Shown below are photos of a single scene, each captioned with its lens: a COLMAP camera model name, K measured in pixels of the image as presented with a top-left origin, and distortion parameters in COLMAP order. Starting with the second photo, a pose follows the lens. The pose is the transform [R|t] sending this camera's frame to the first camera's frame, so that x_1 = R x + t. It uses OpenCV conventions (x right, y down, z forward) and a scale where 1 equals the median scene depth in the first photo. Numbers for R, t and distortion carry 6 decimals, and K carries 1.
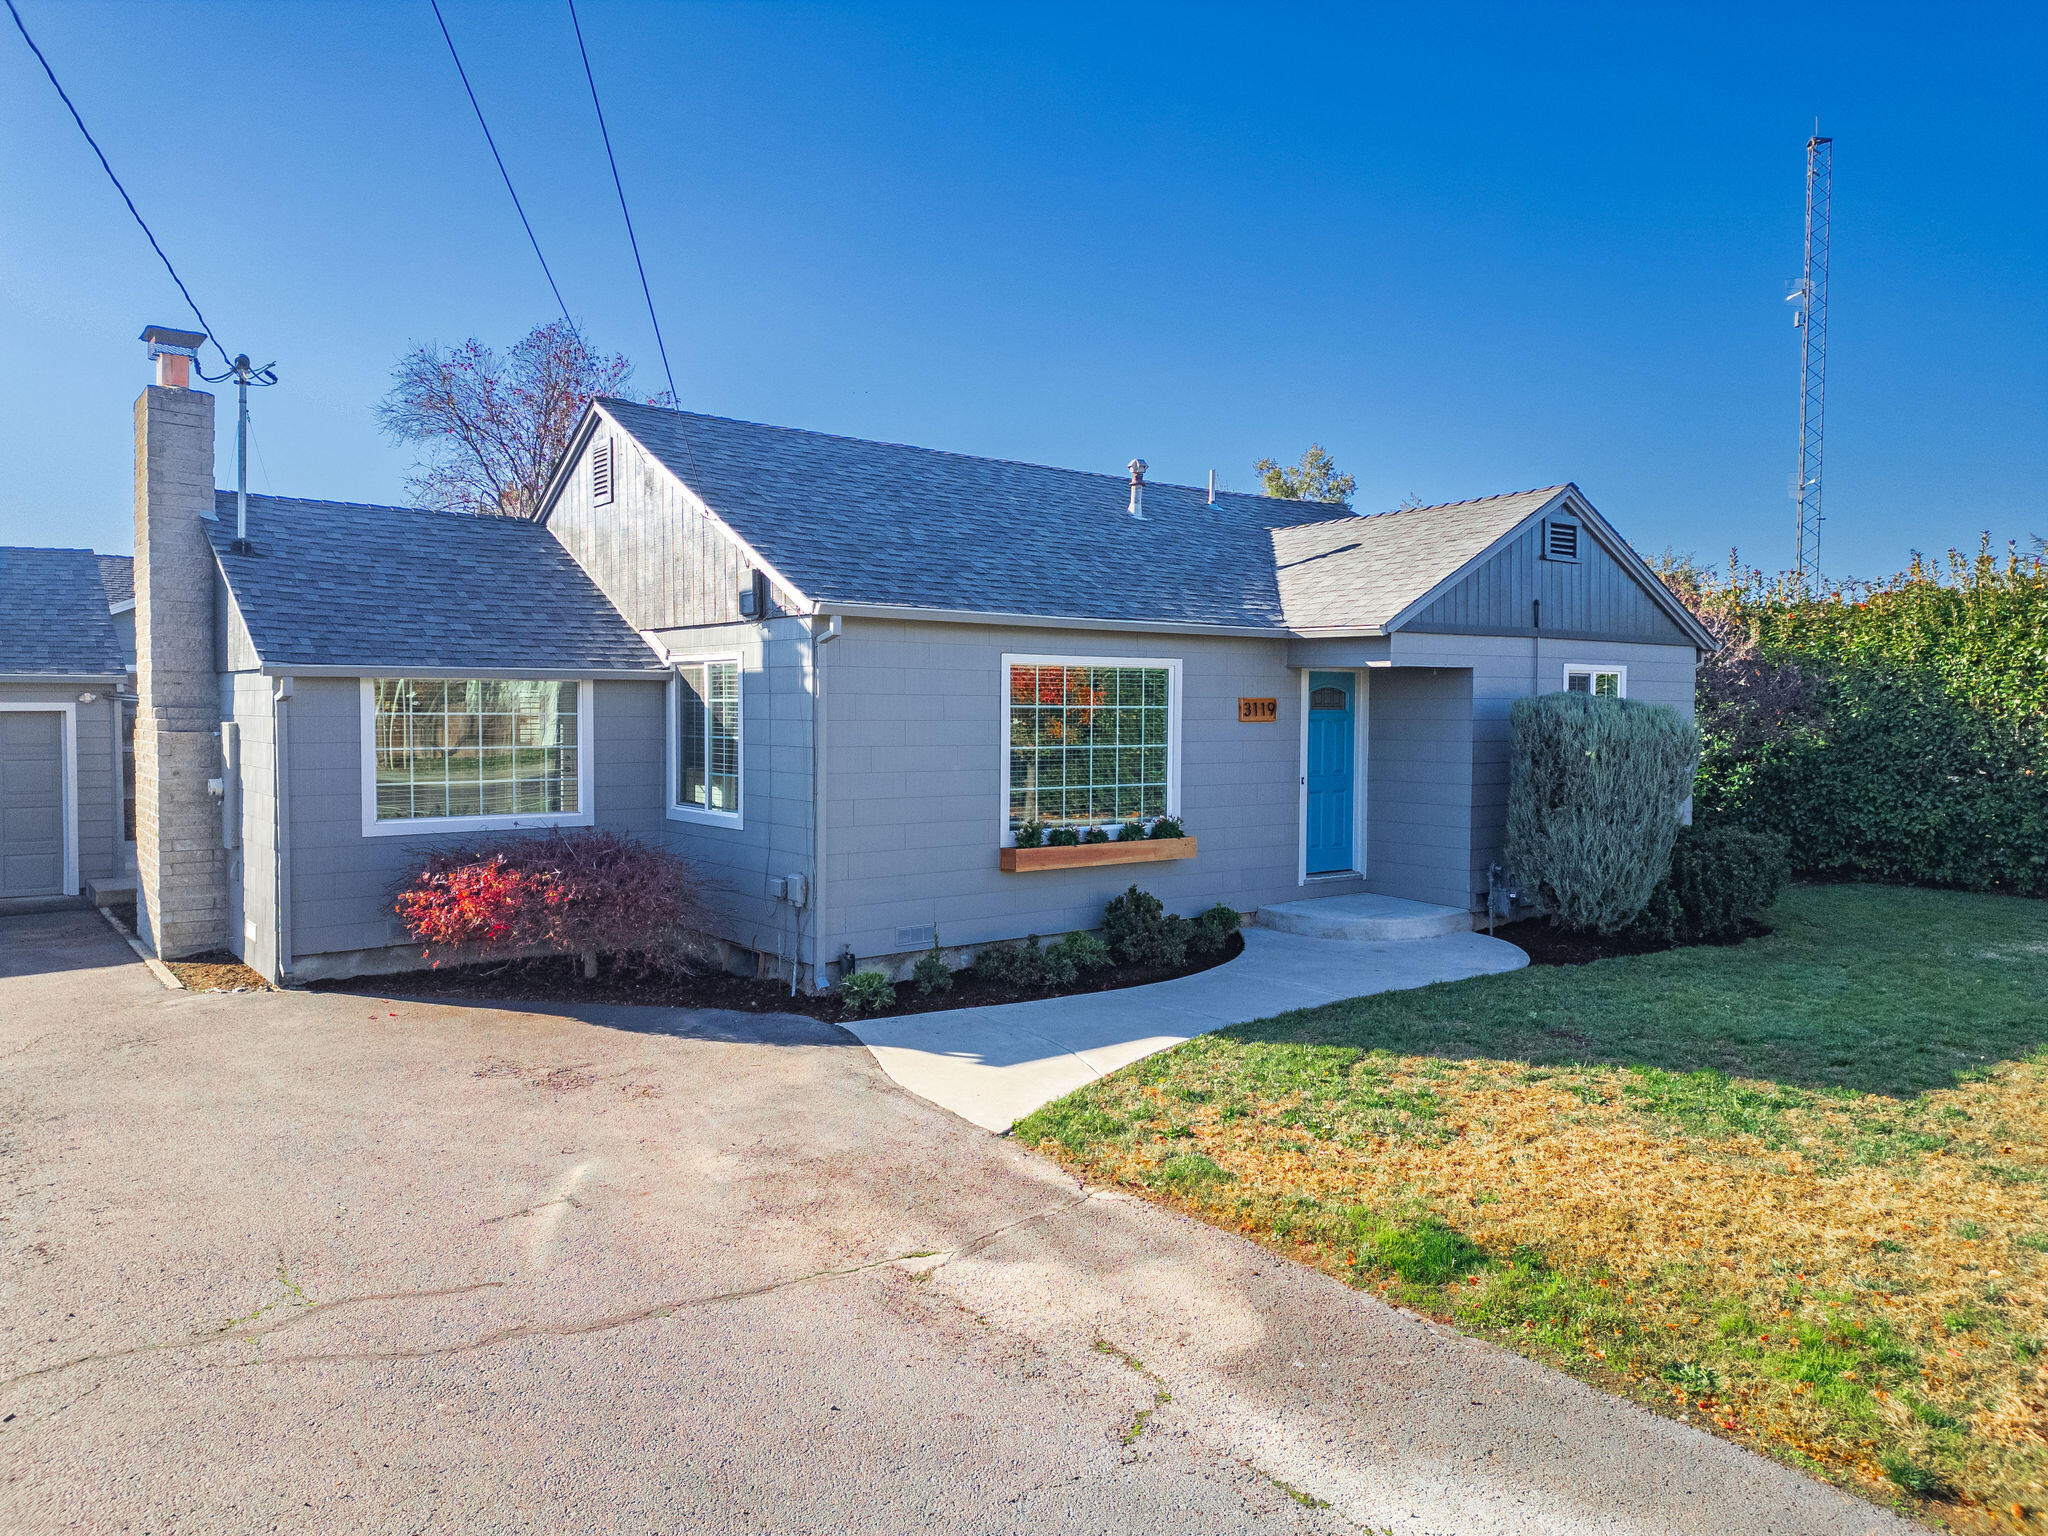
lens RADIAL K [[1409.5, 0, 1020.7], [0, 1409.5, 764.0], [0, 0, 1]] dist [0.075710, -0.069367]
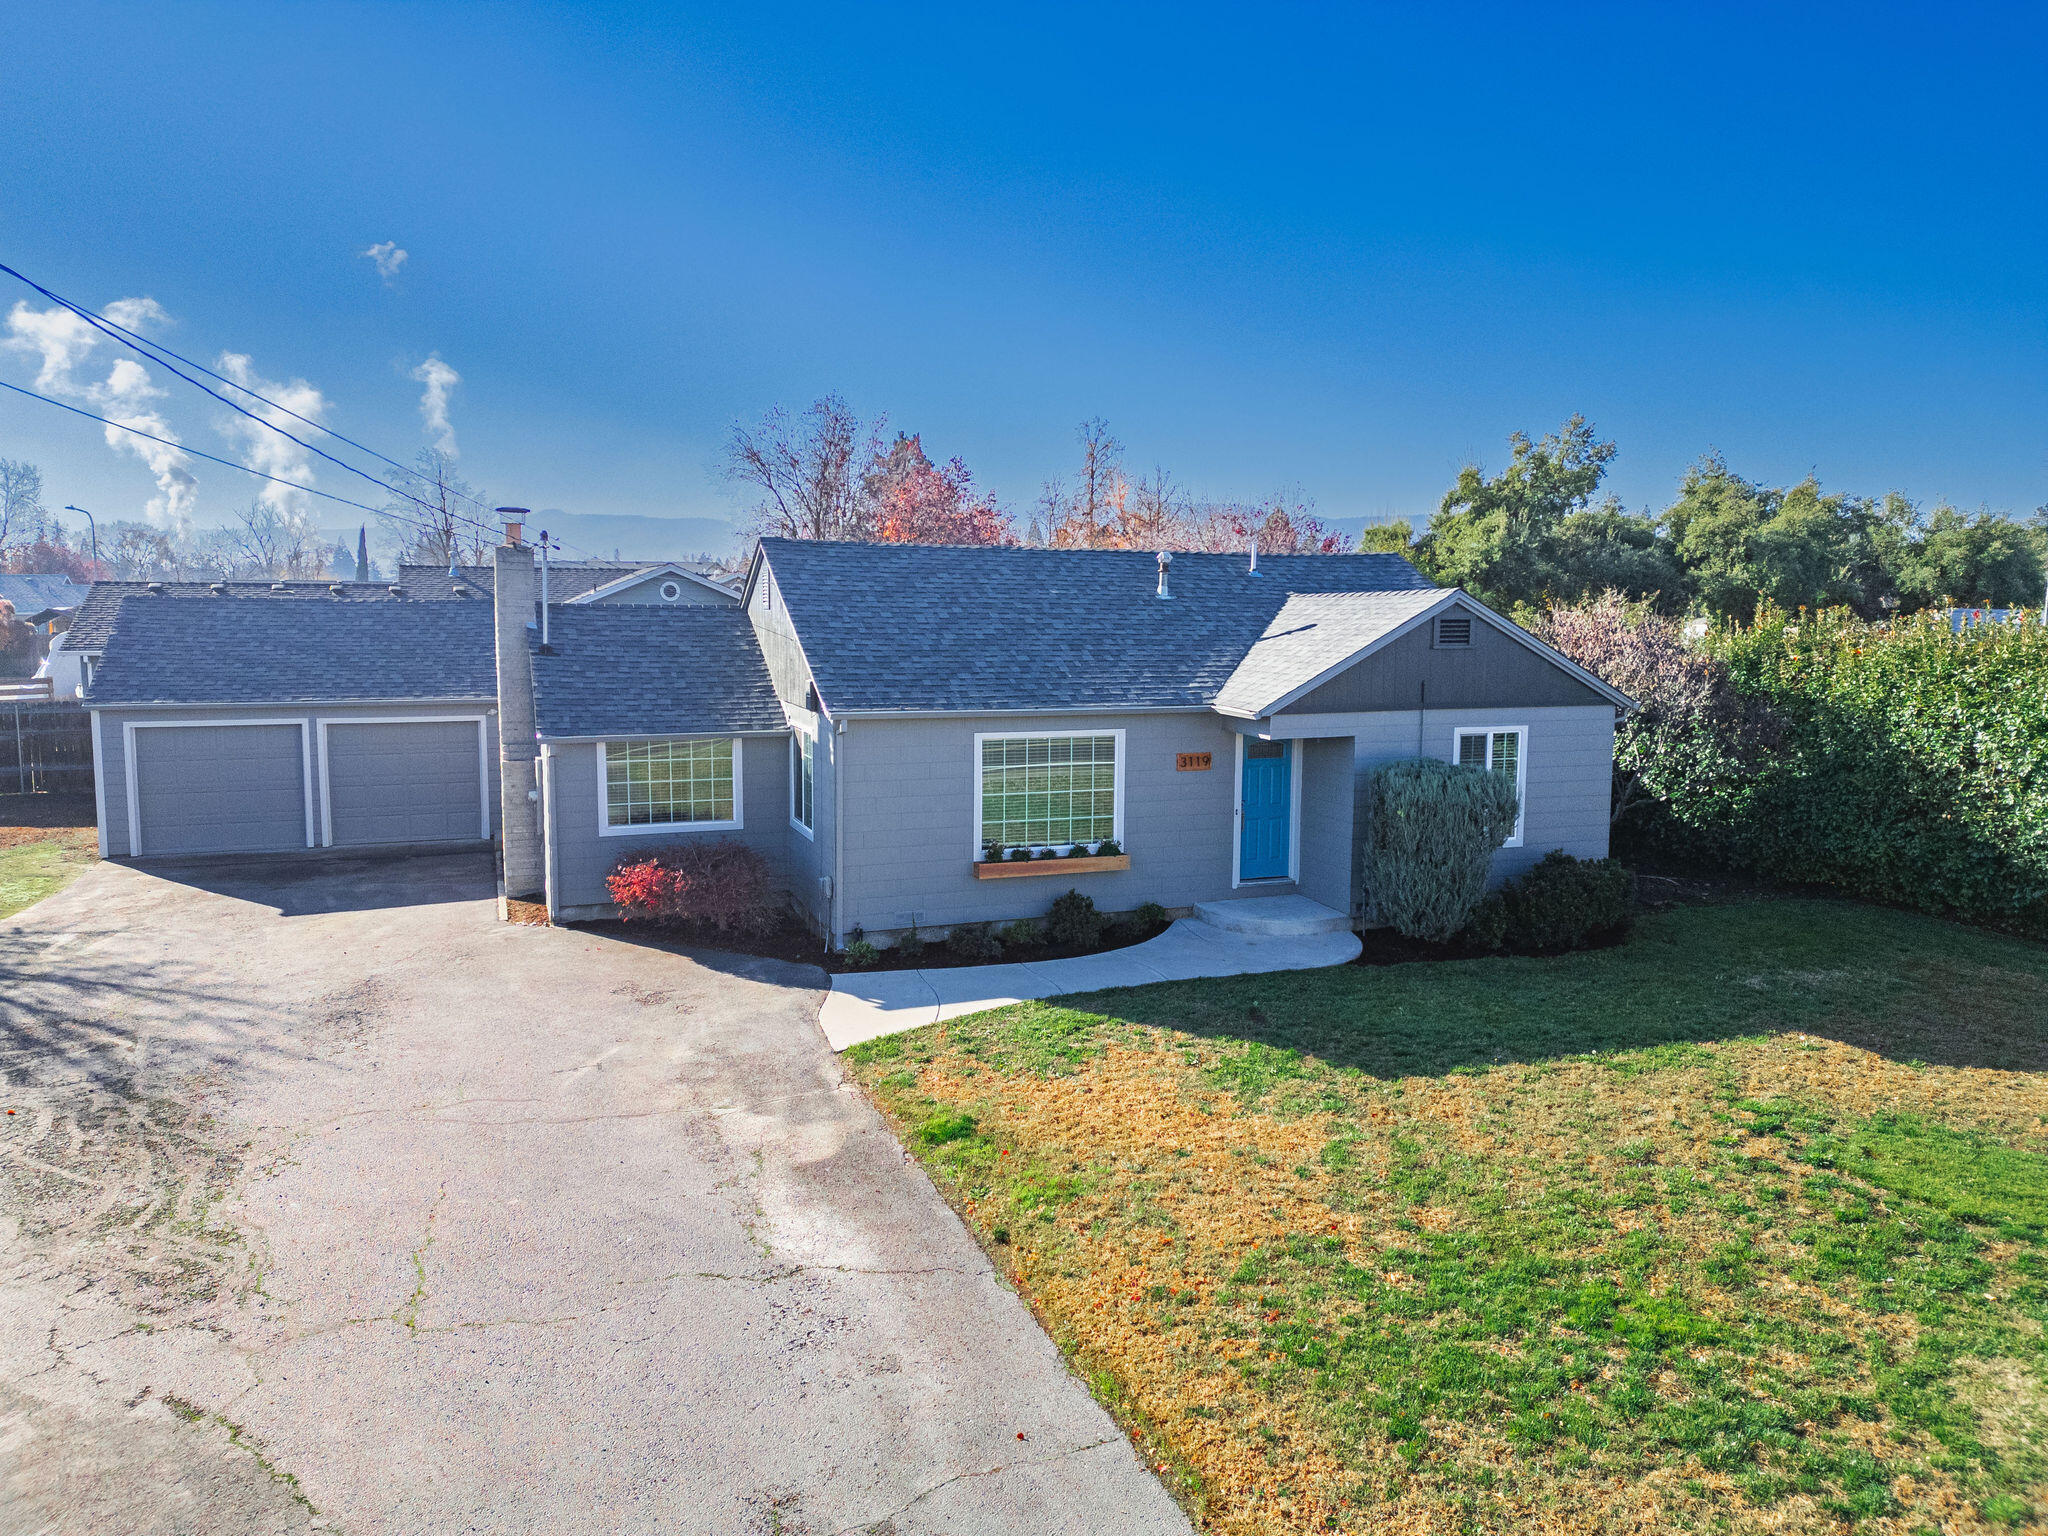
lens RADIAL K [[1393.4, 0, 1021.6], [0, 1393.4, 764.8], [0, 0, 1]] dist [0.126617, -0.187034]
pose [[0.958067, 0.034442, -0.284467, 0.422163], [-0.013703, 0.997121, 0.074577, -0.144191], [0.286216, -0.067552, 0.955781, -0.372297]]
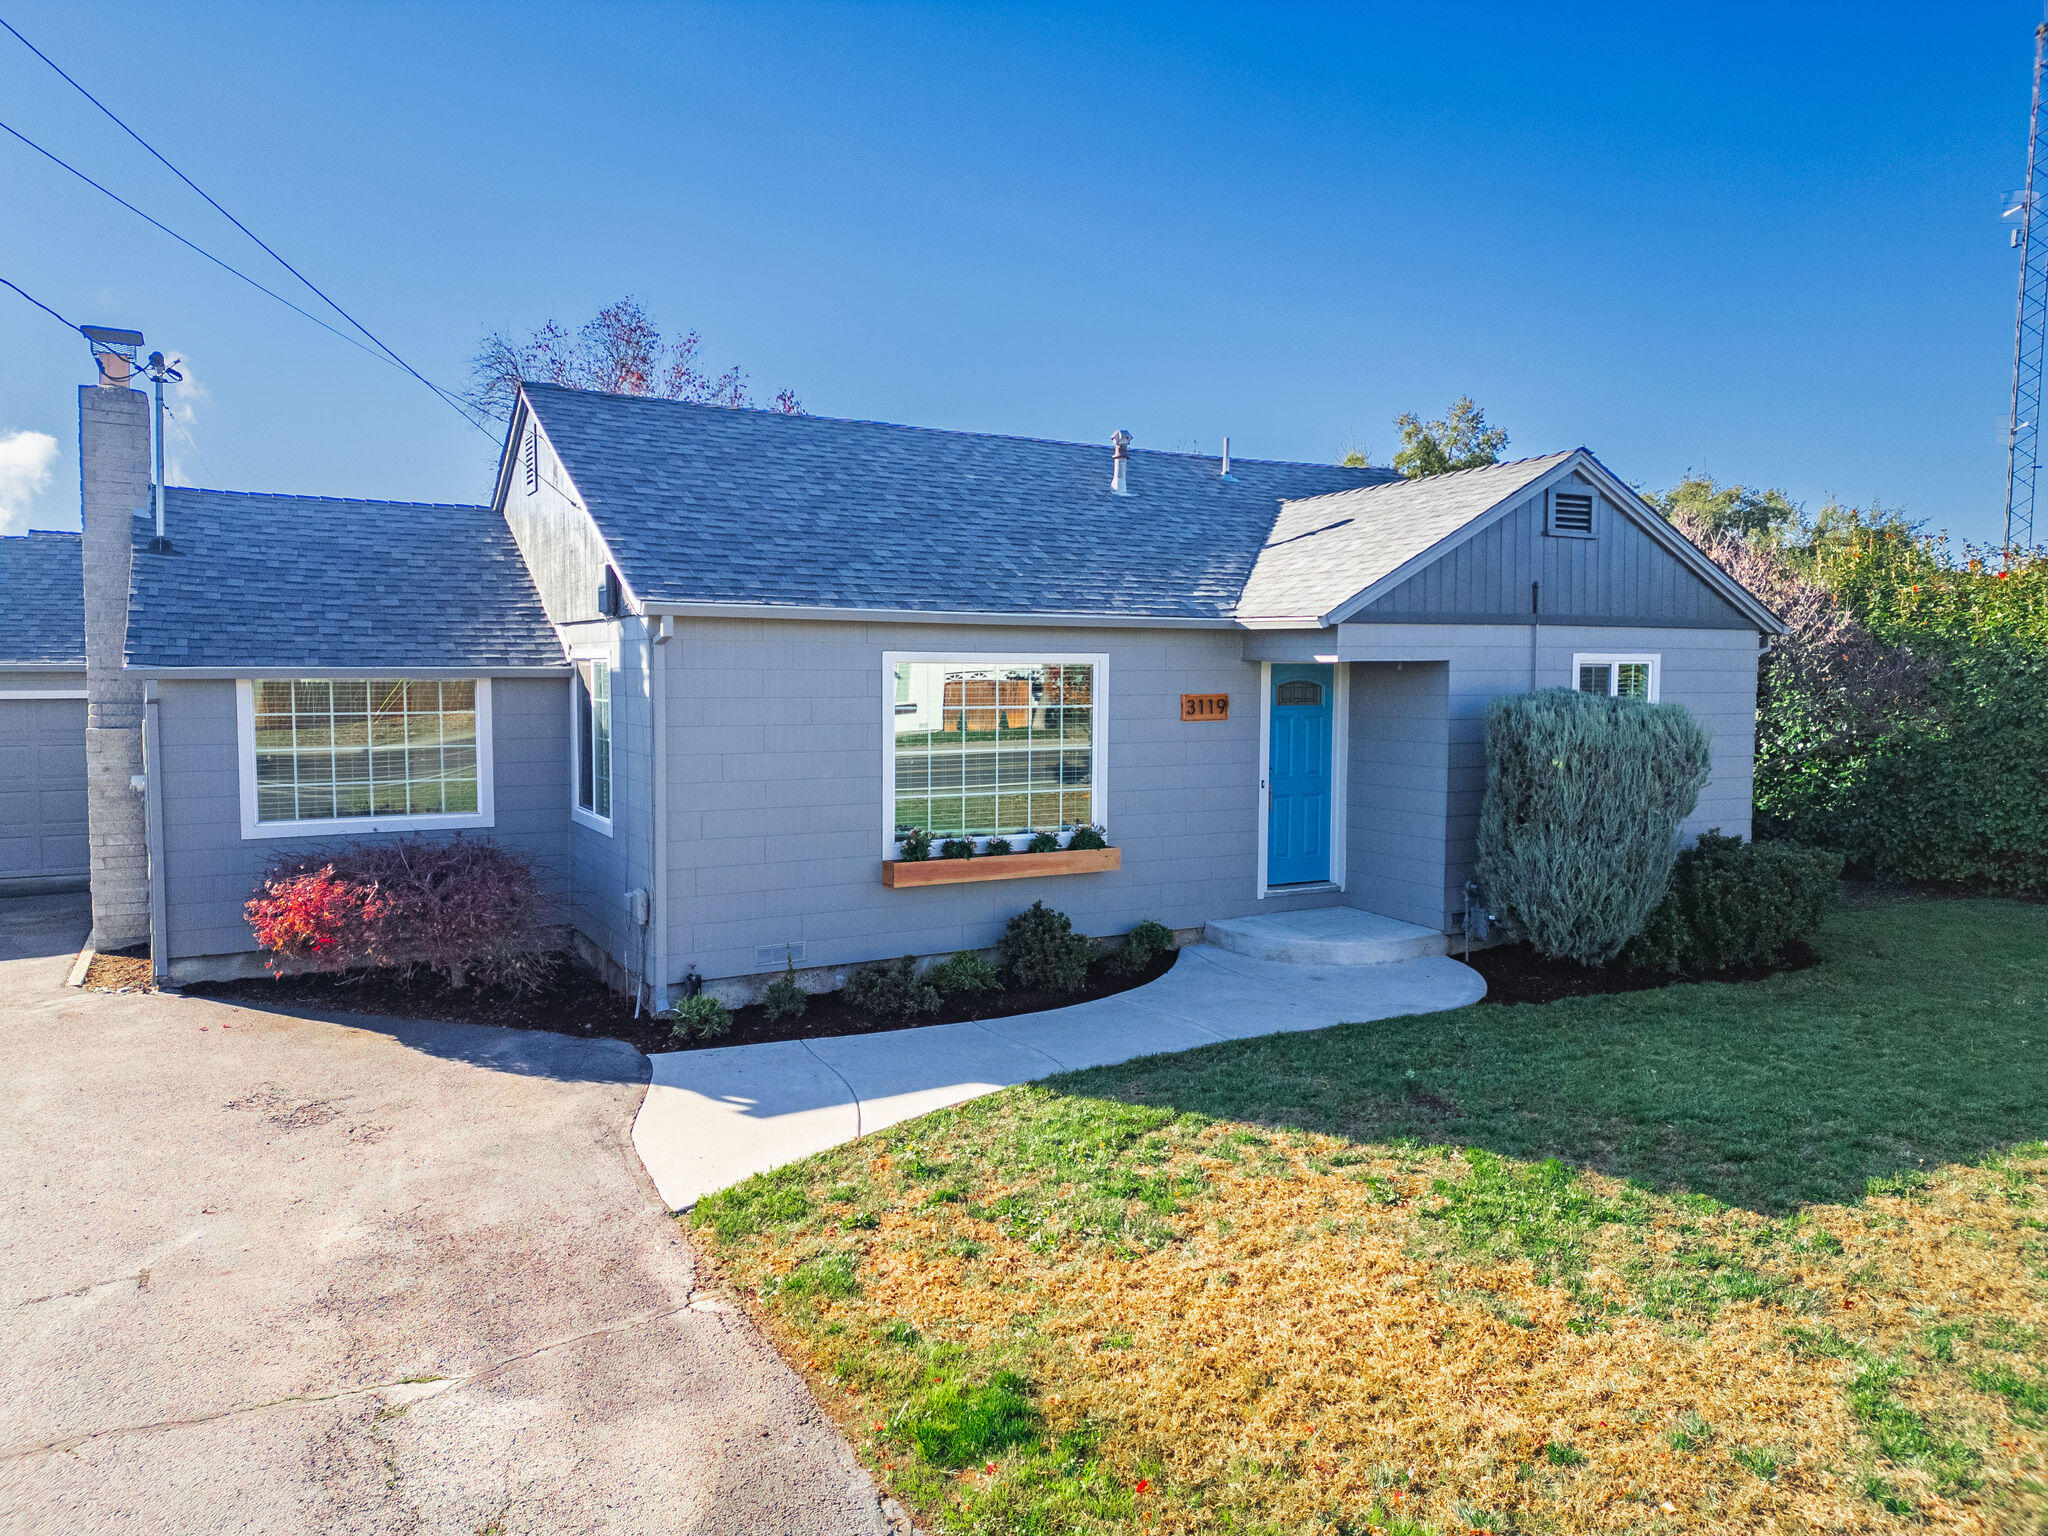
lens RADIAL K [[1409.5, 0, 1020.7], [0, 1409.5, 764.0], [0, 0, 1]] dist [0.075710, -0.069367]
pose [[0.989377, 0.009099, -0.145085, 0.195705], [-0.005031, 0.999584, 0.028384, -0.028958], [0.145283, -0.027353, 0.989012, 0.087400]]
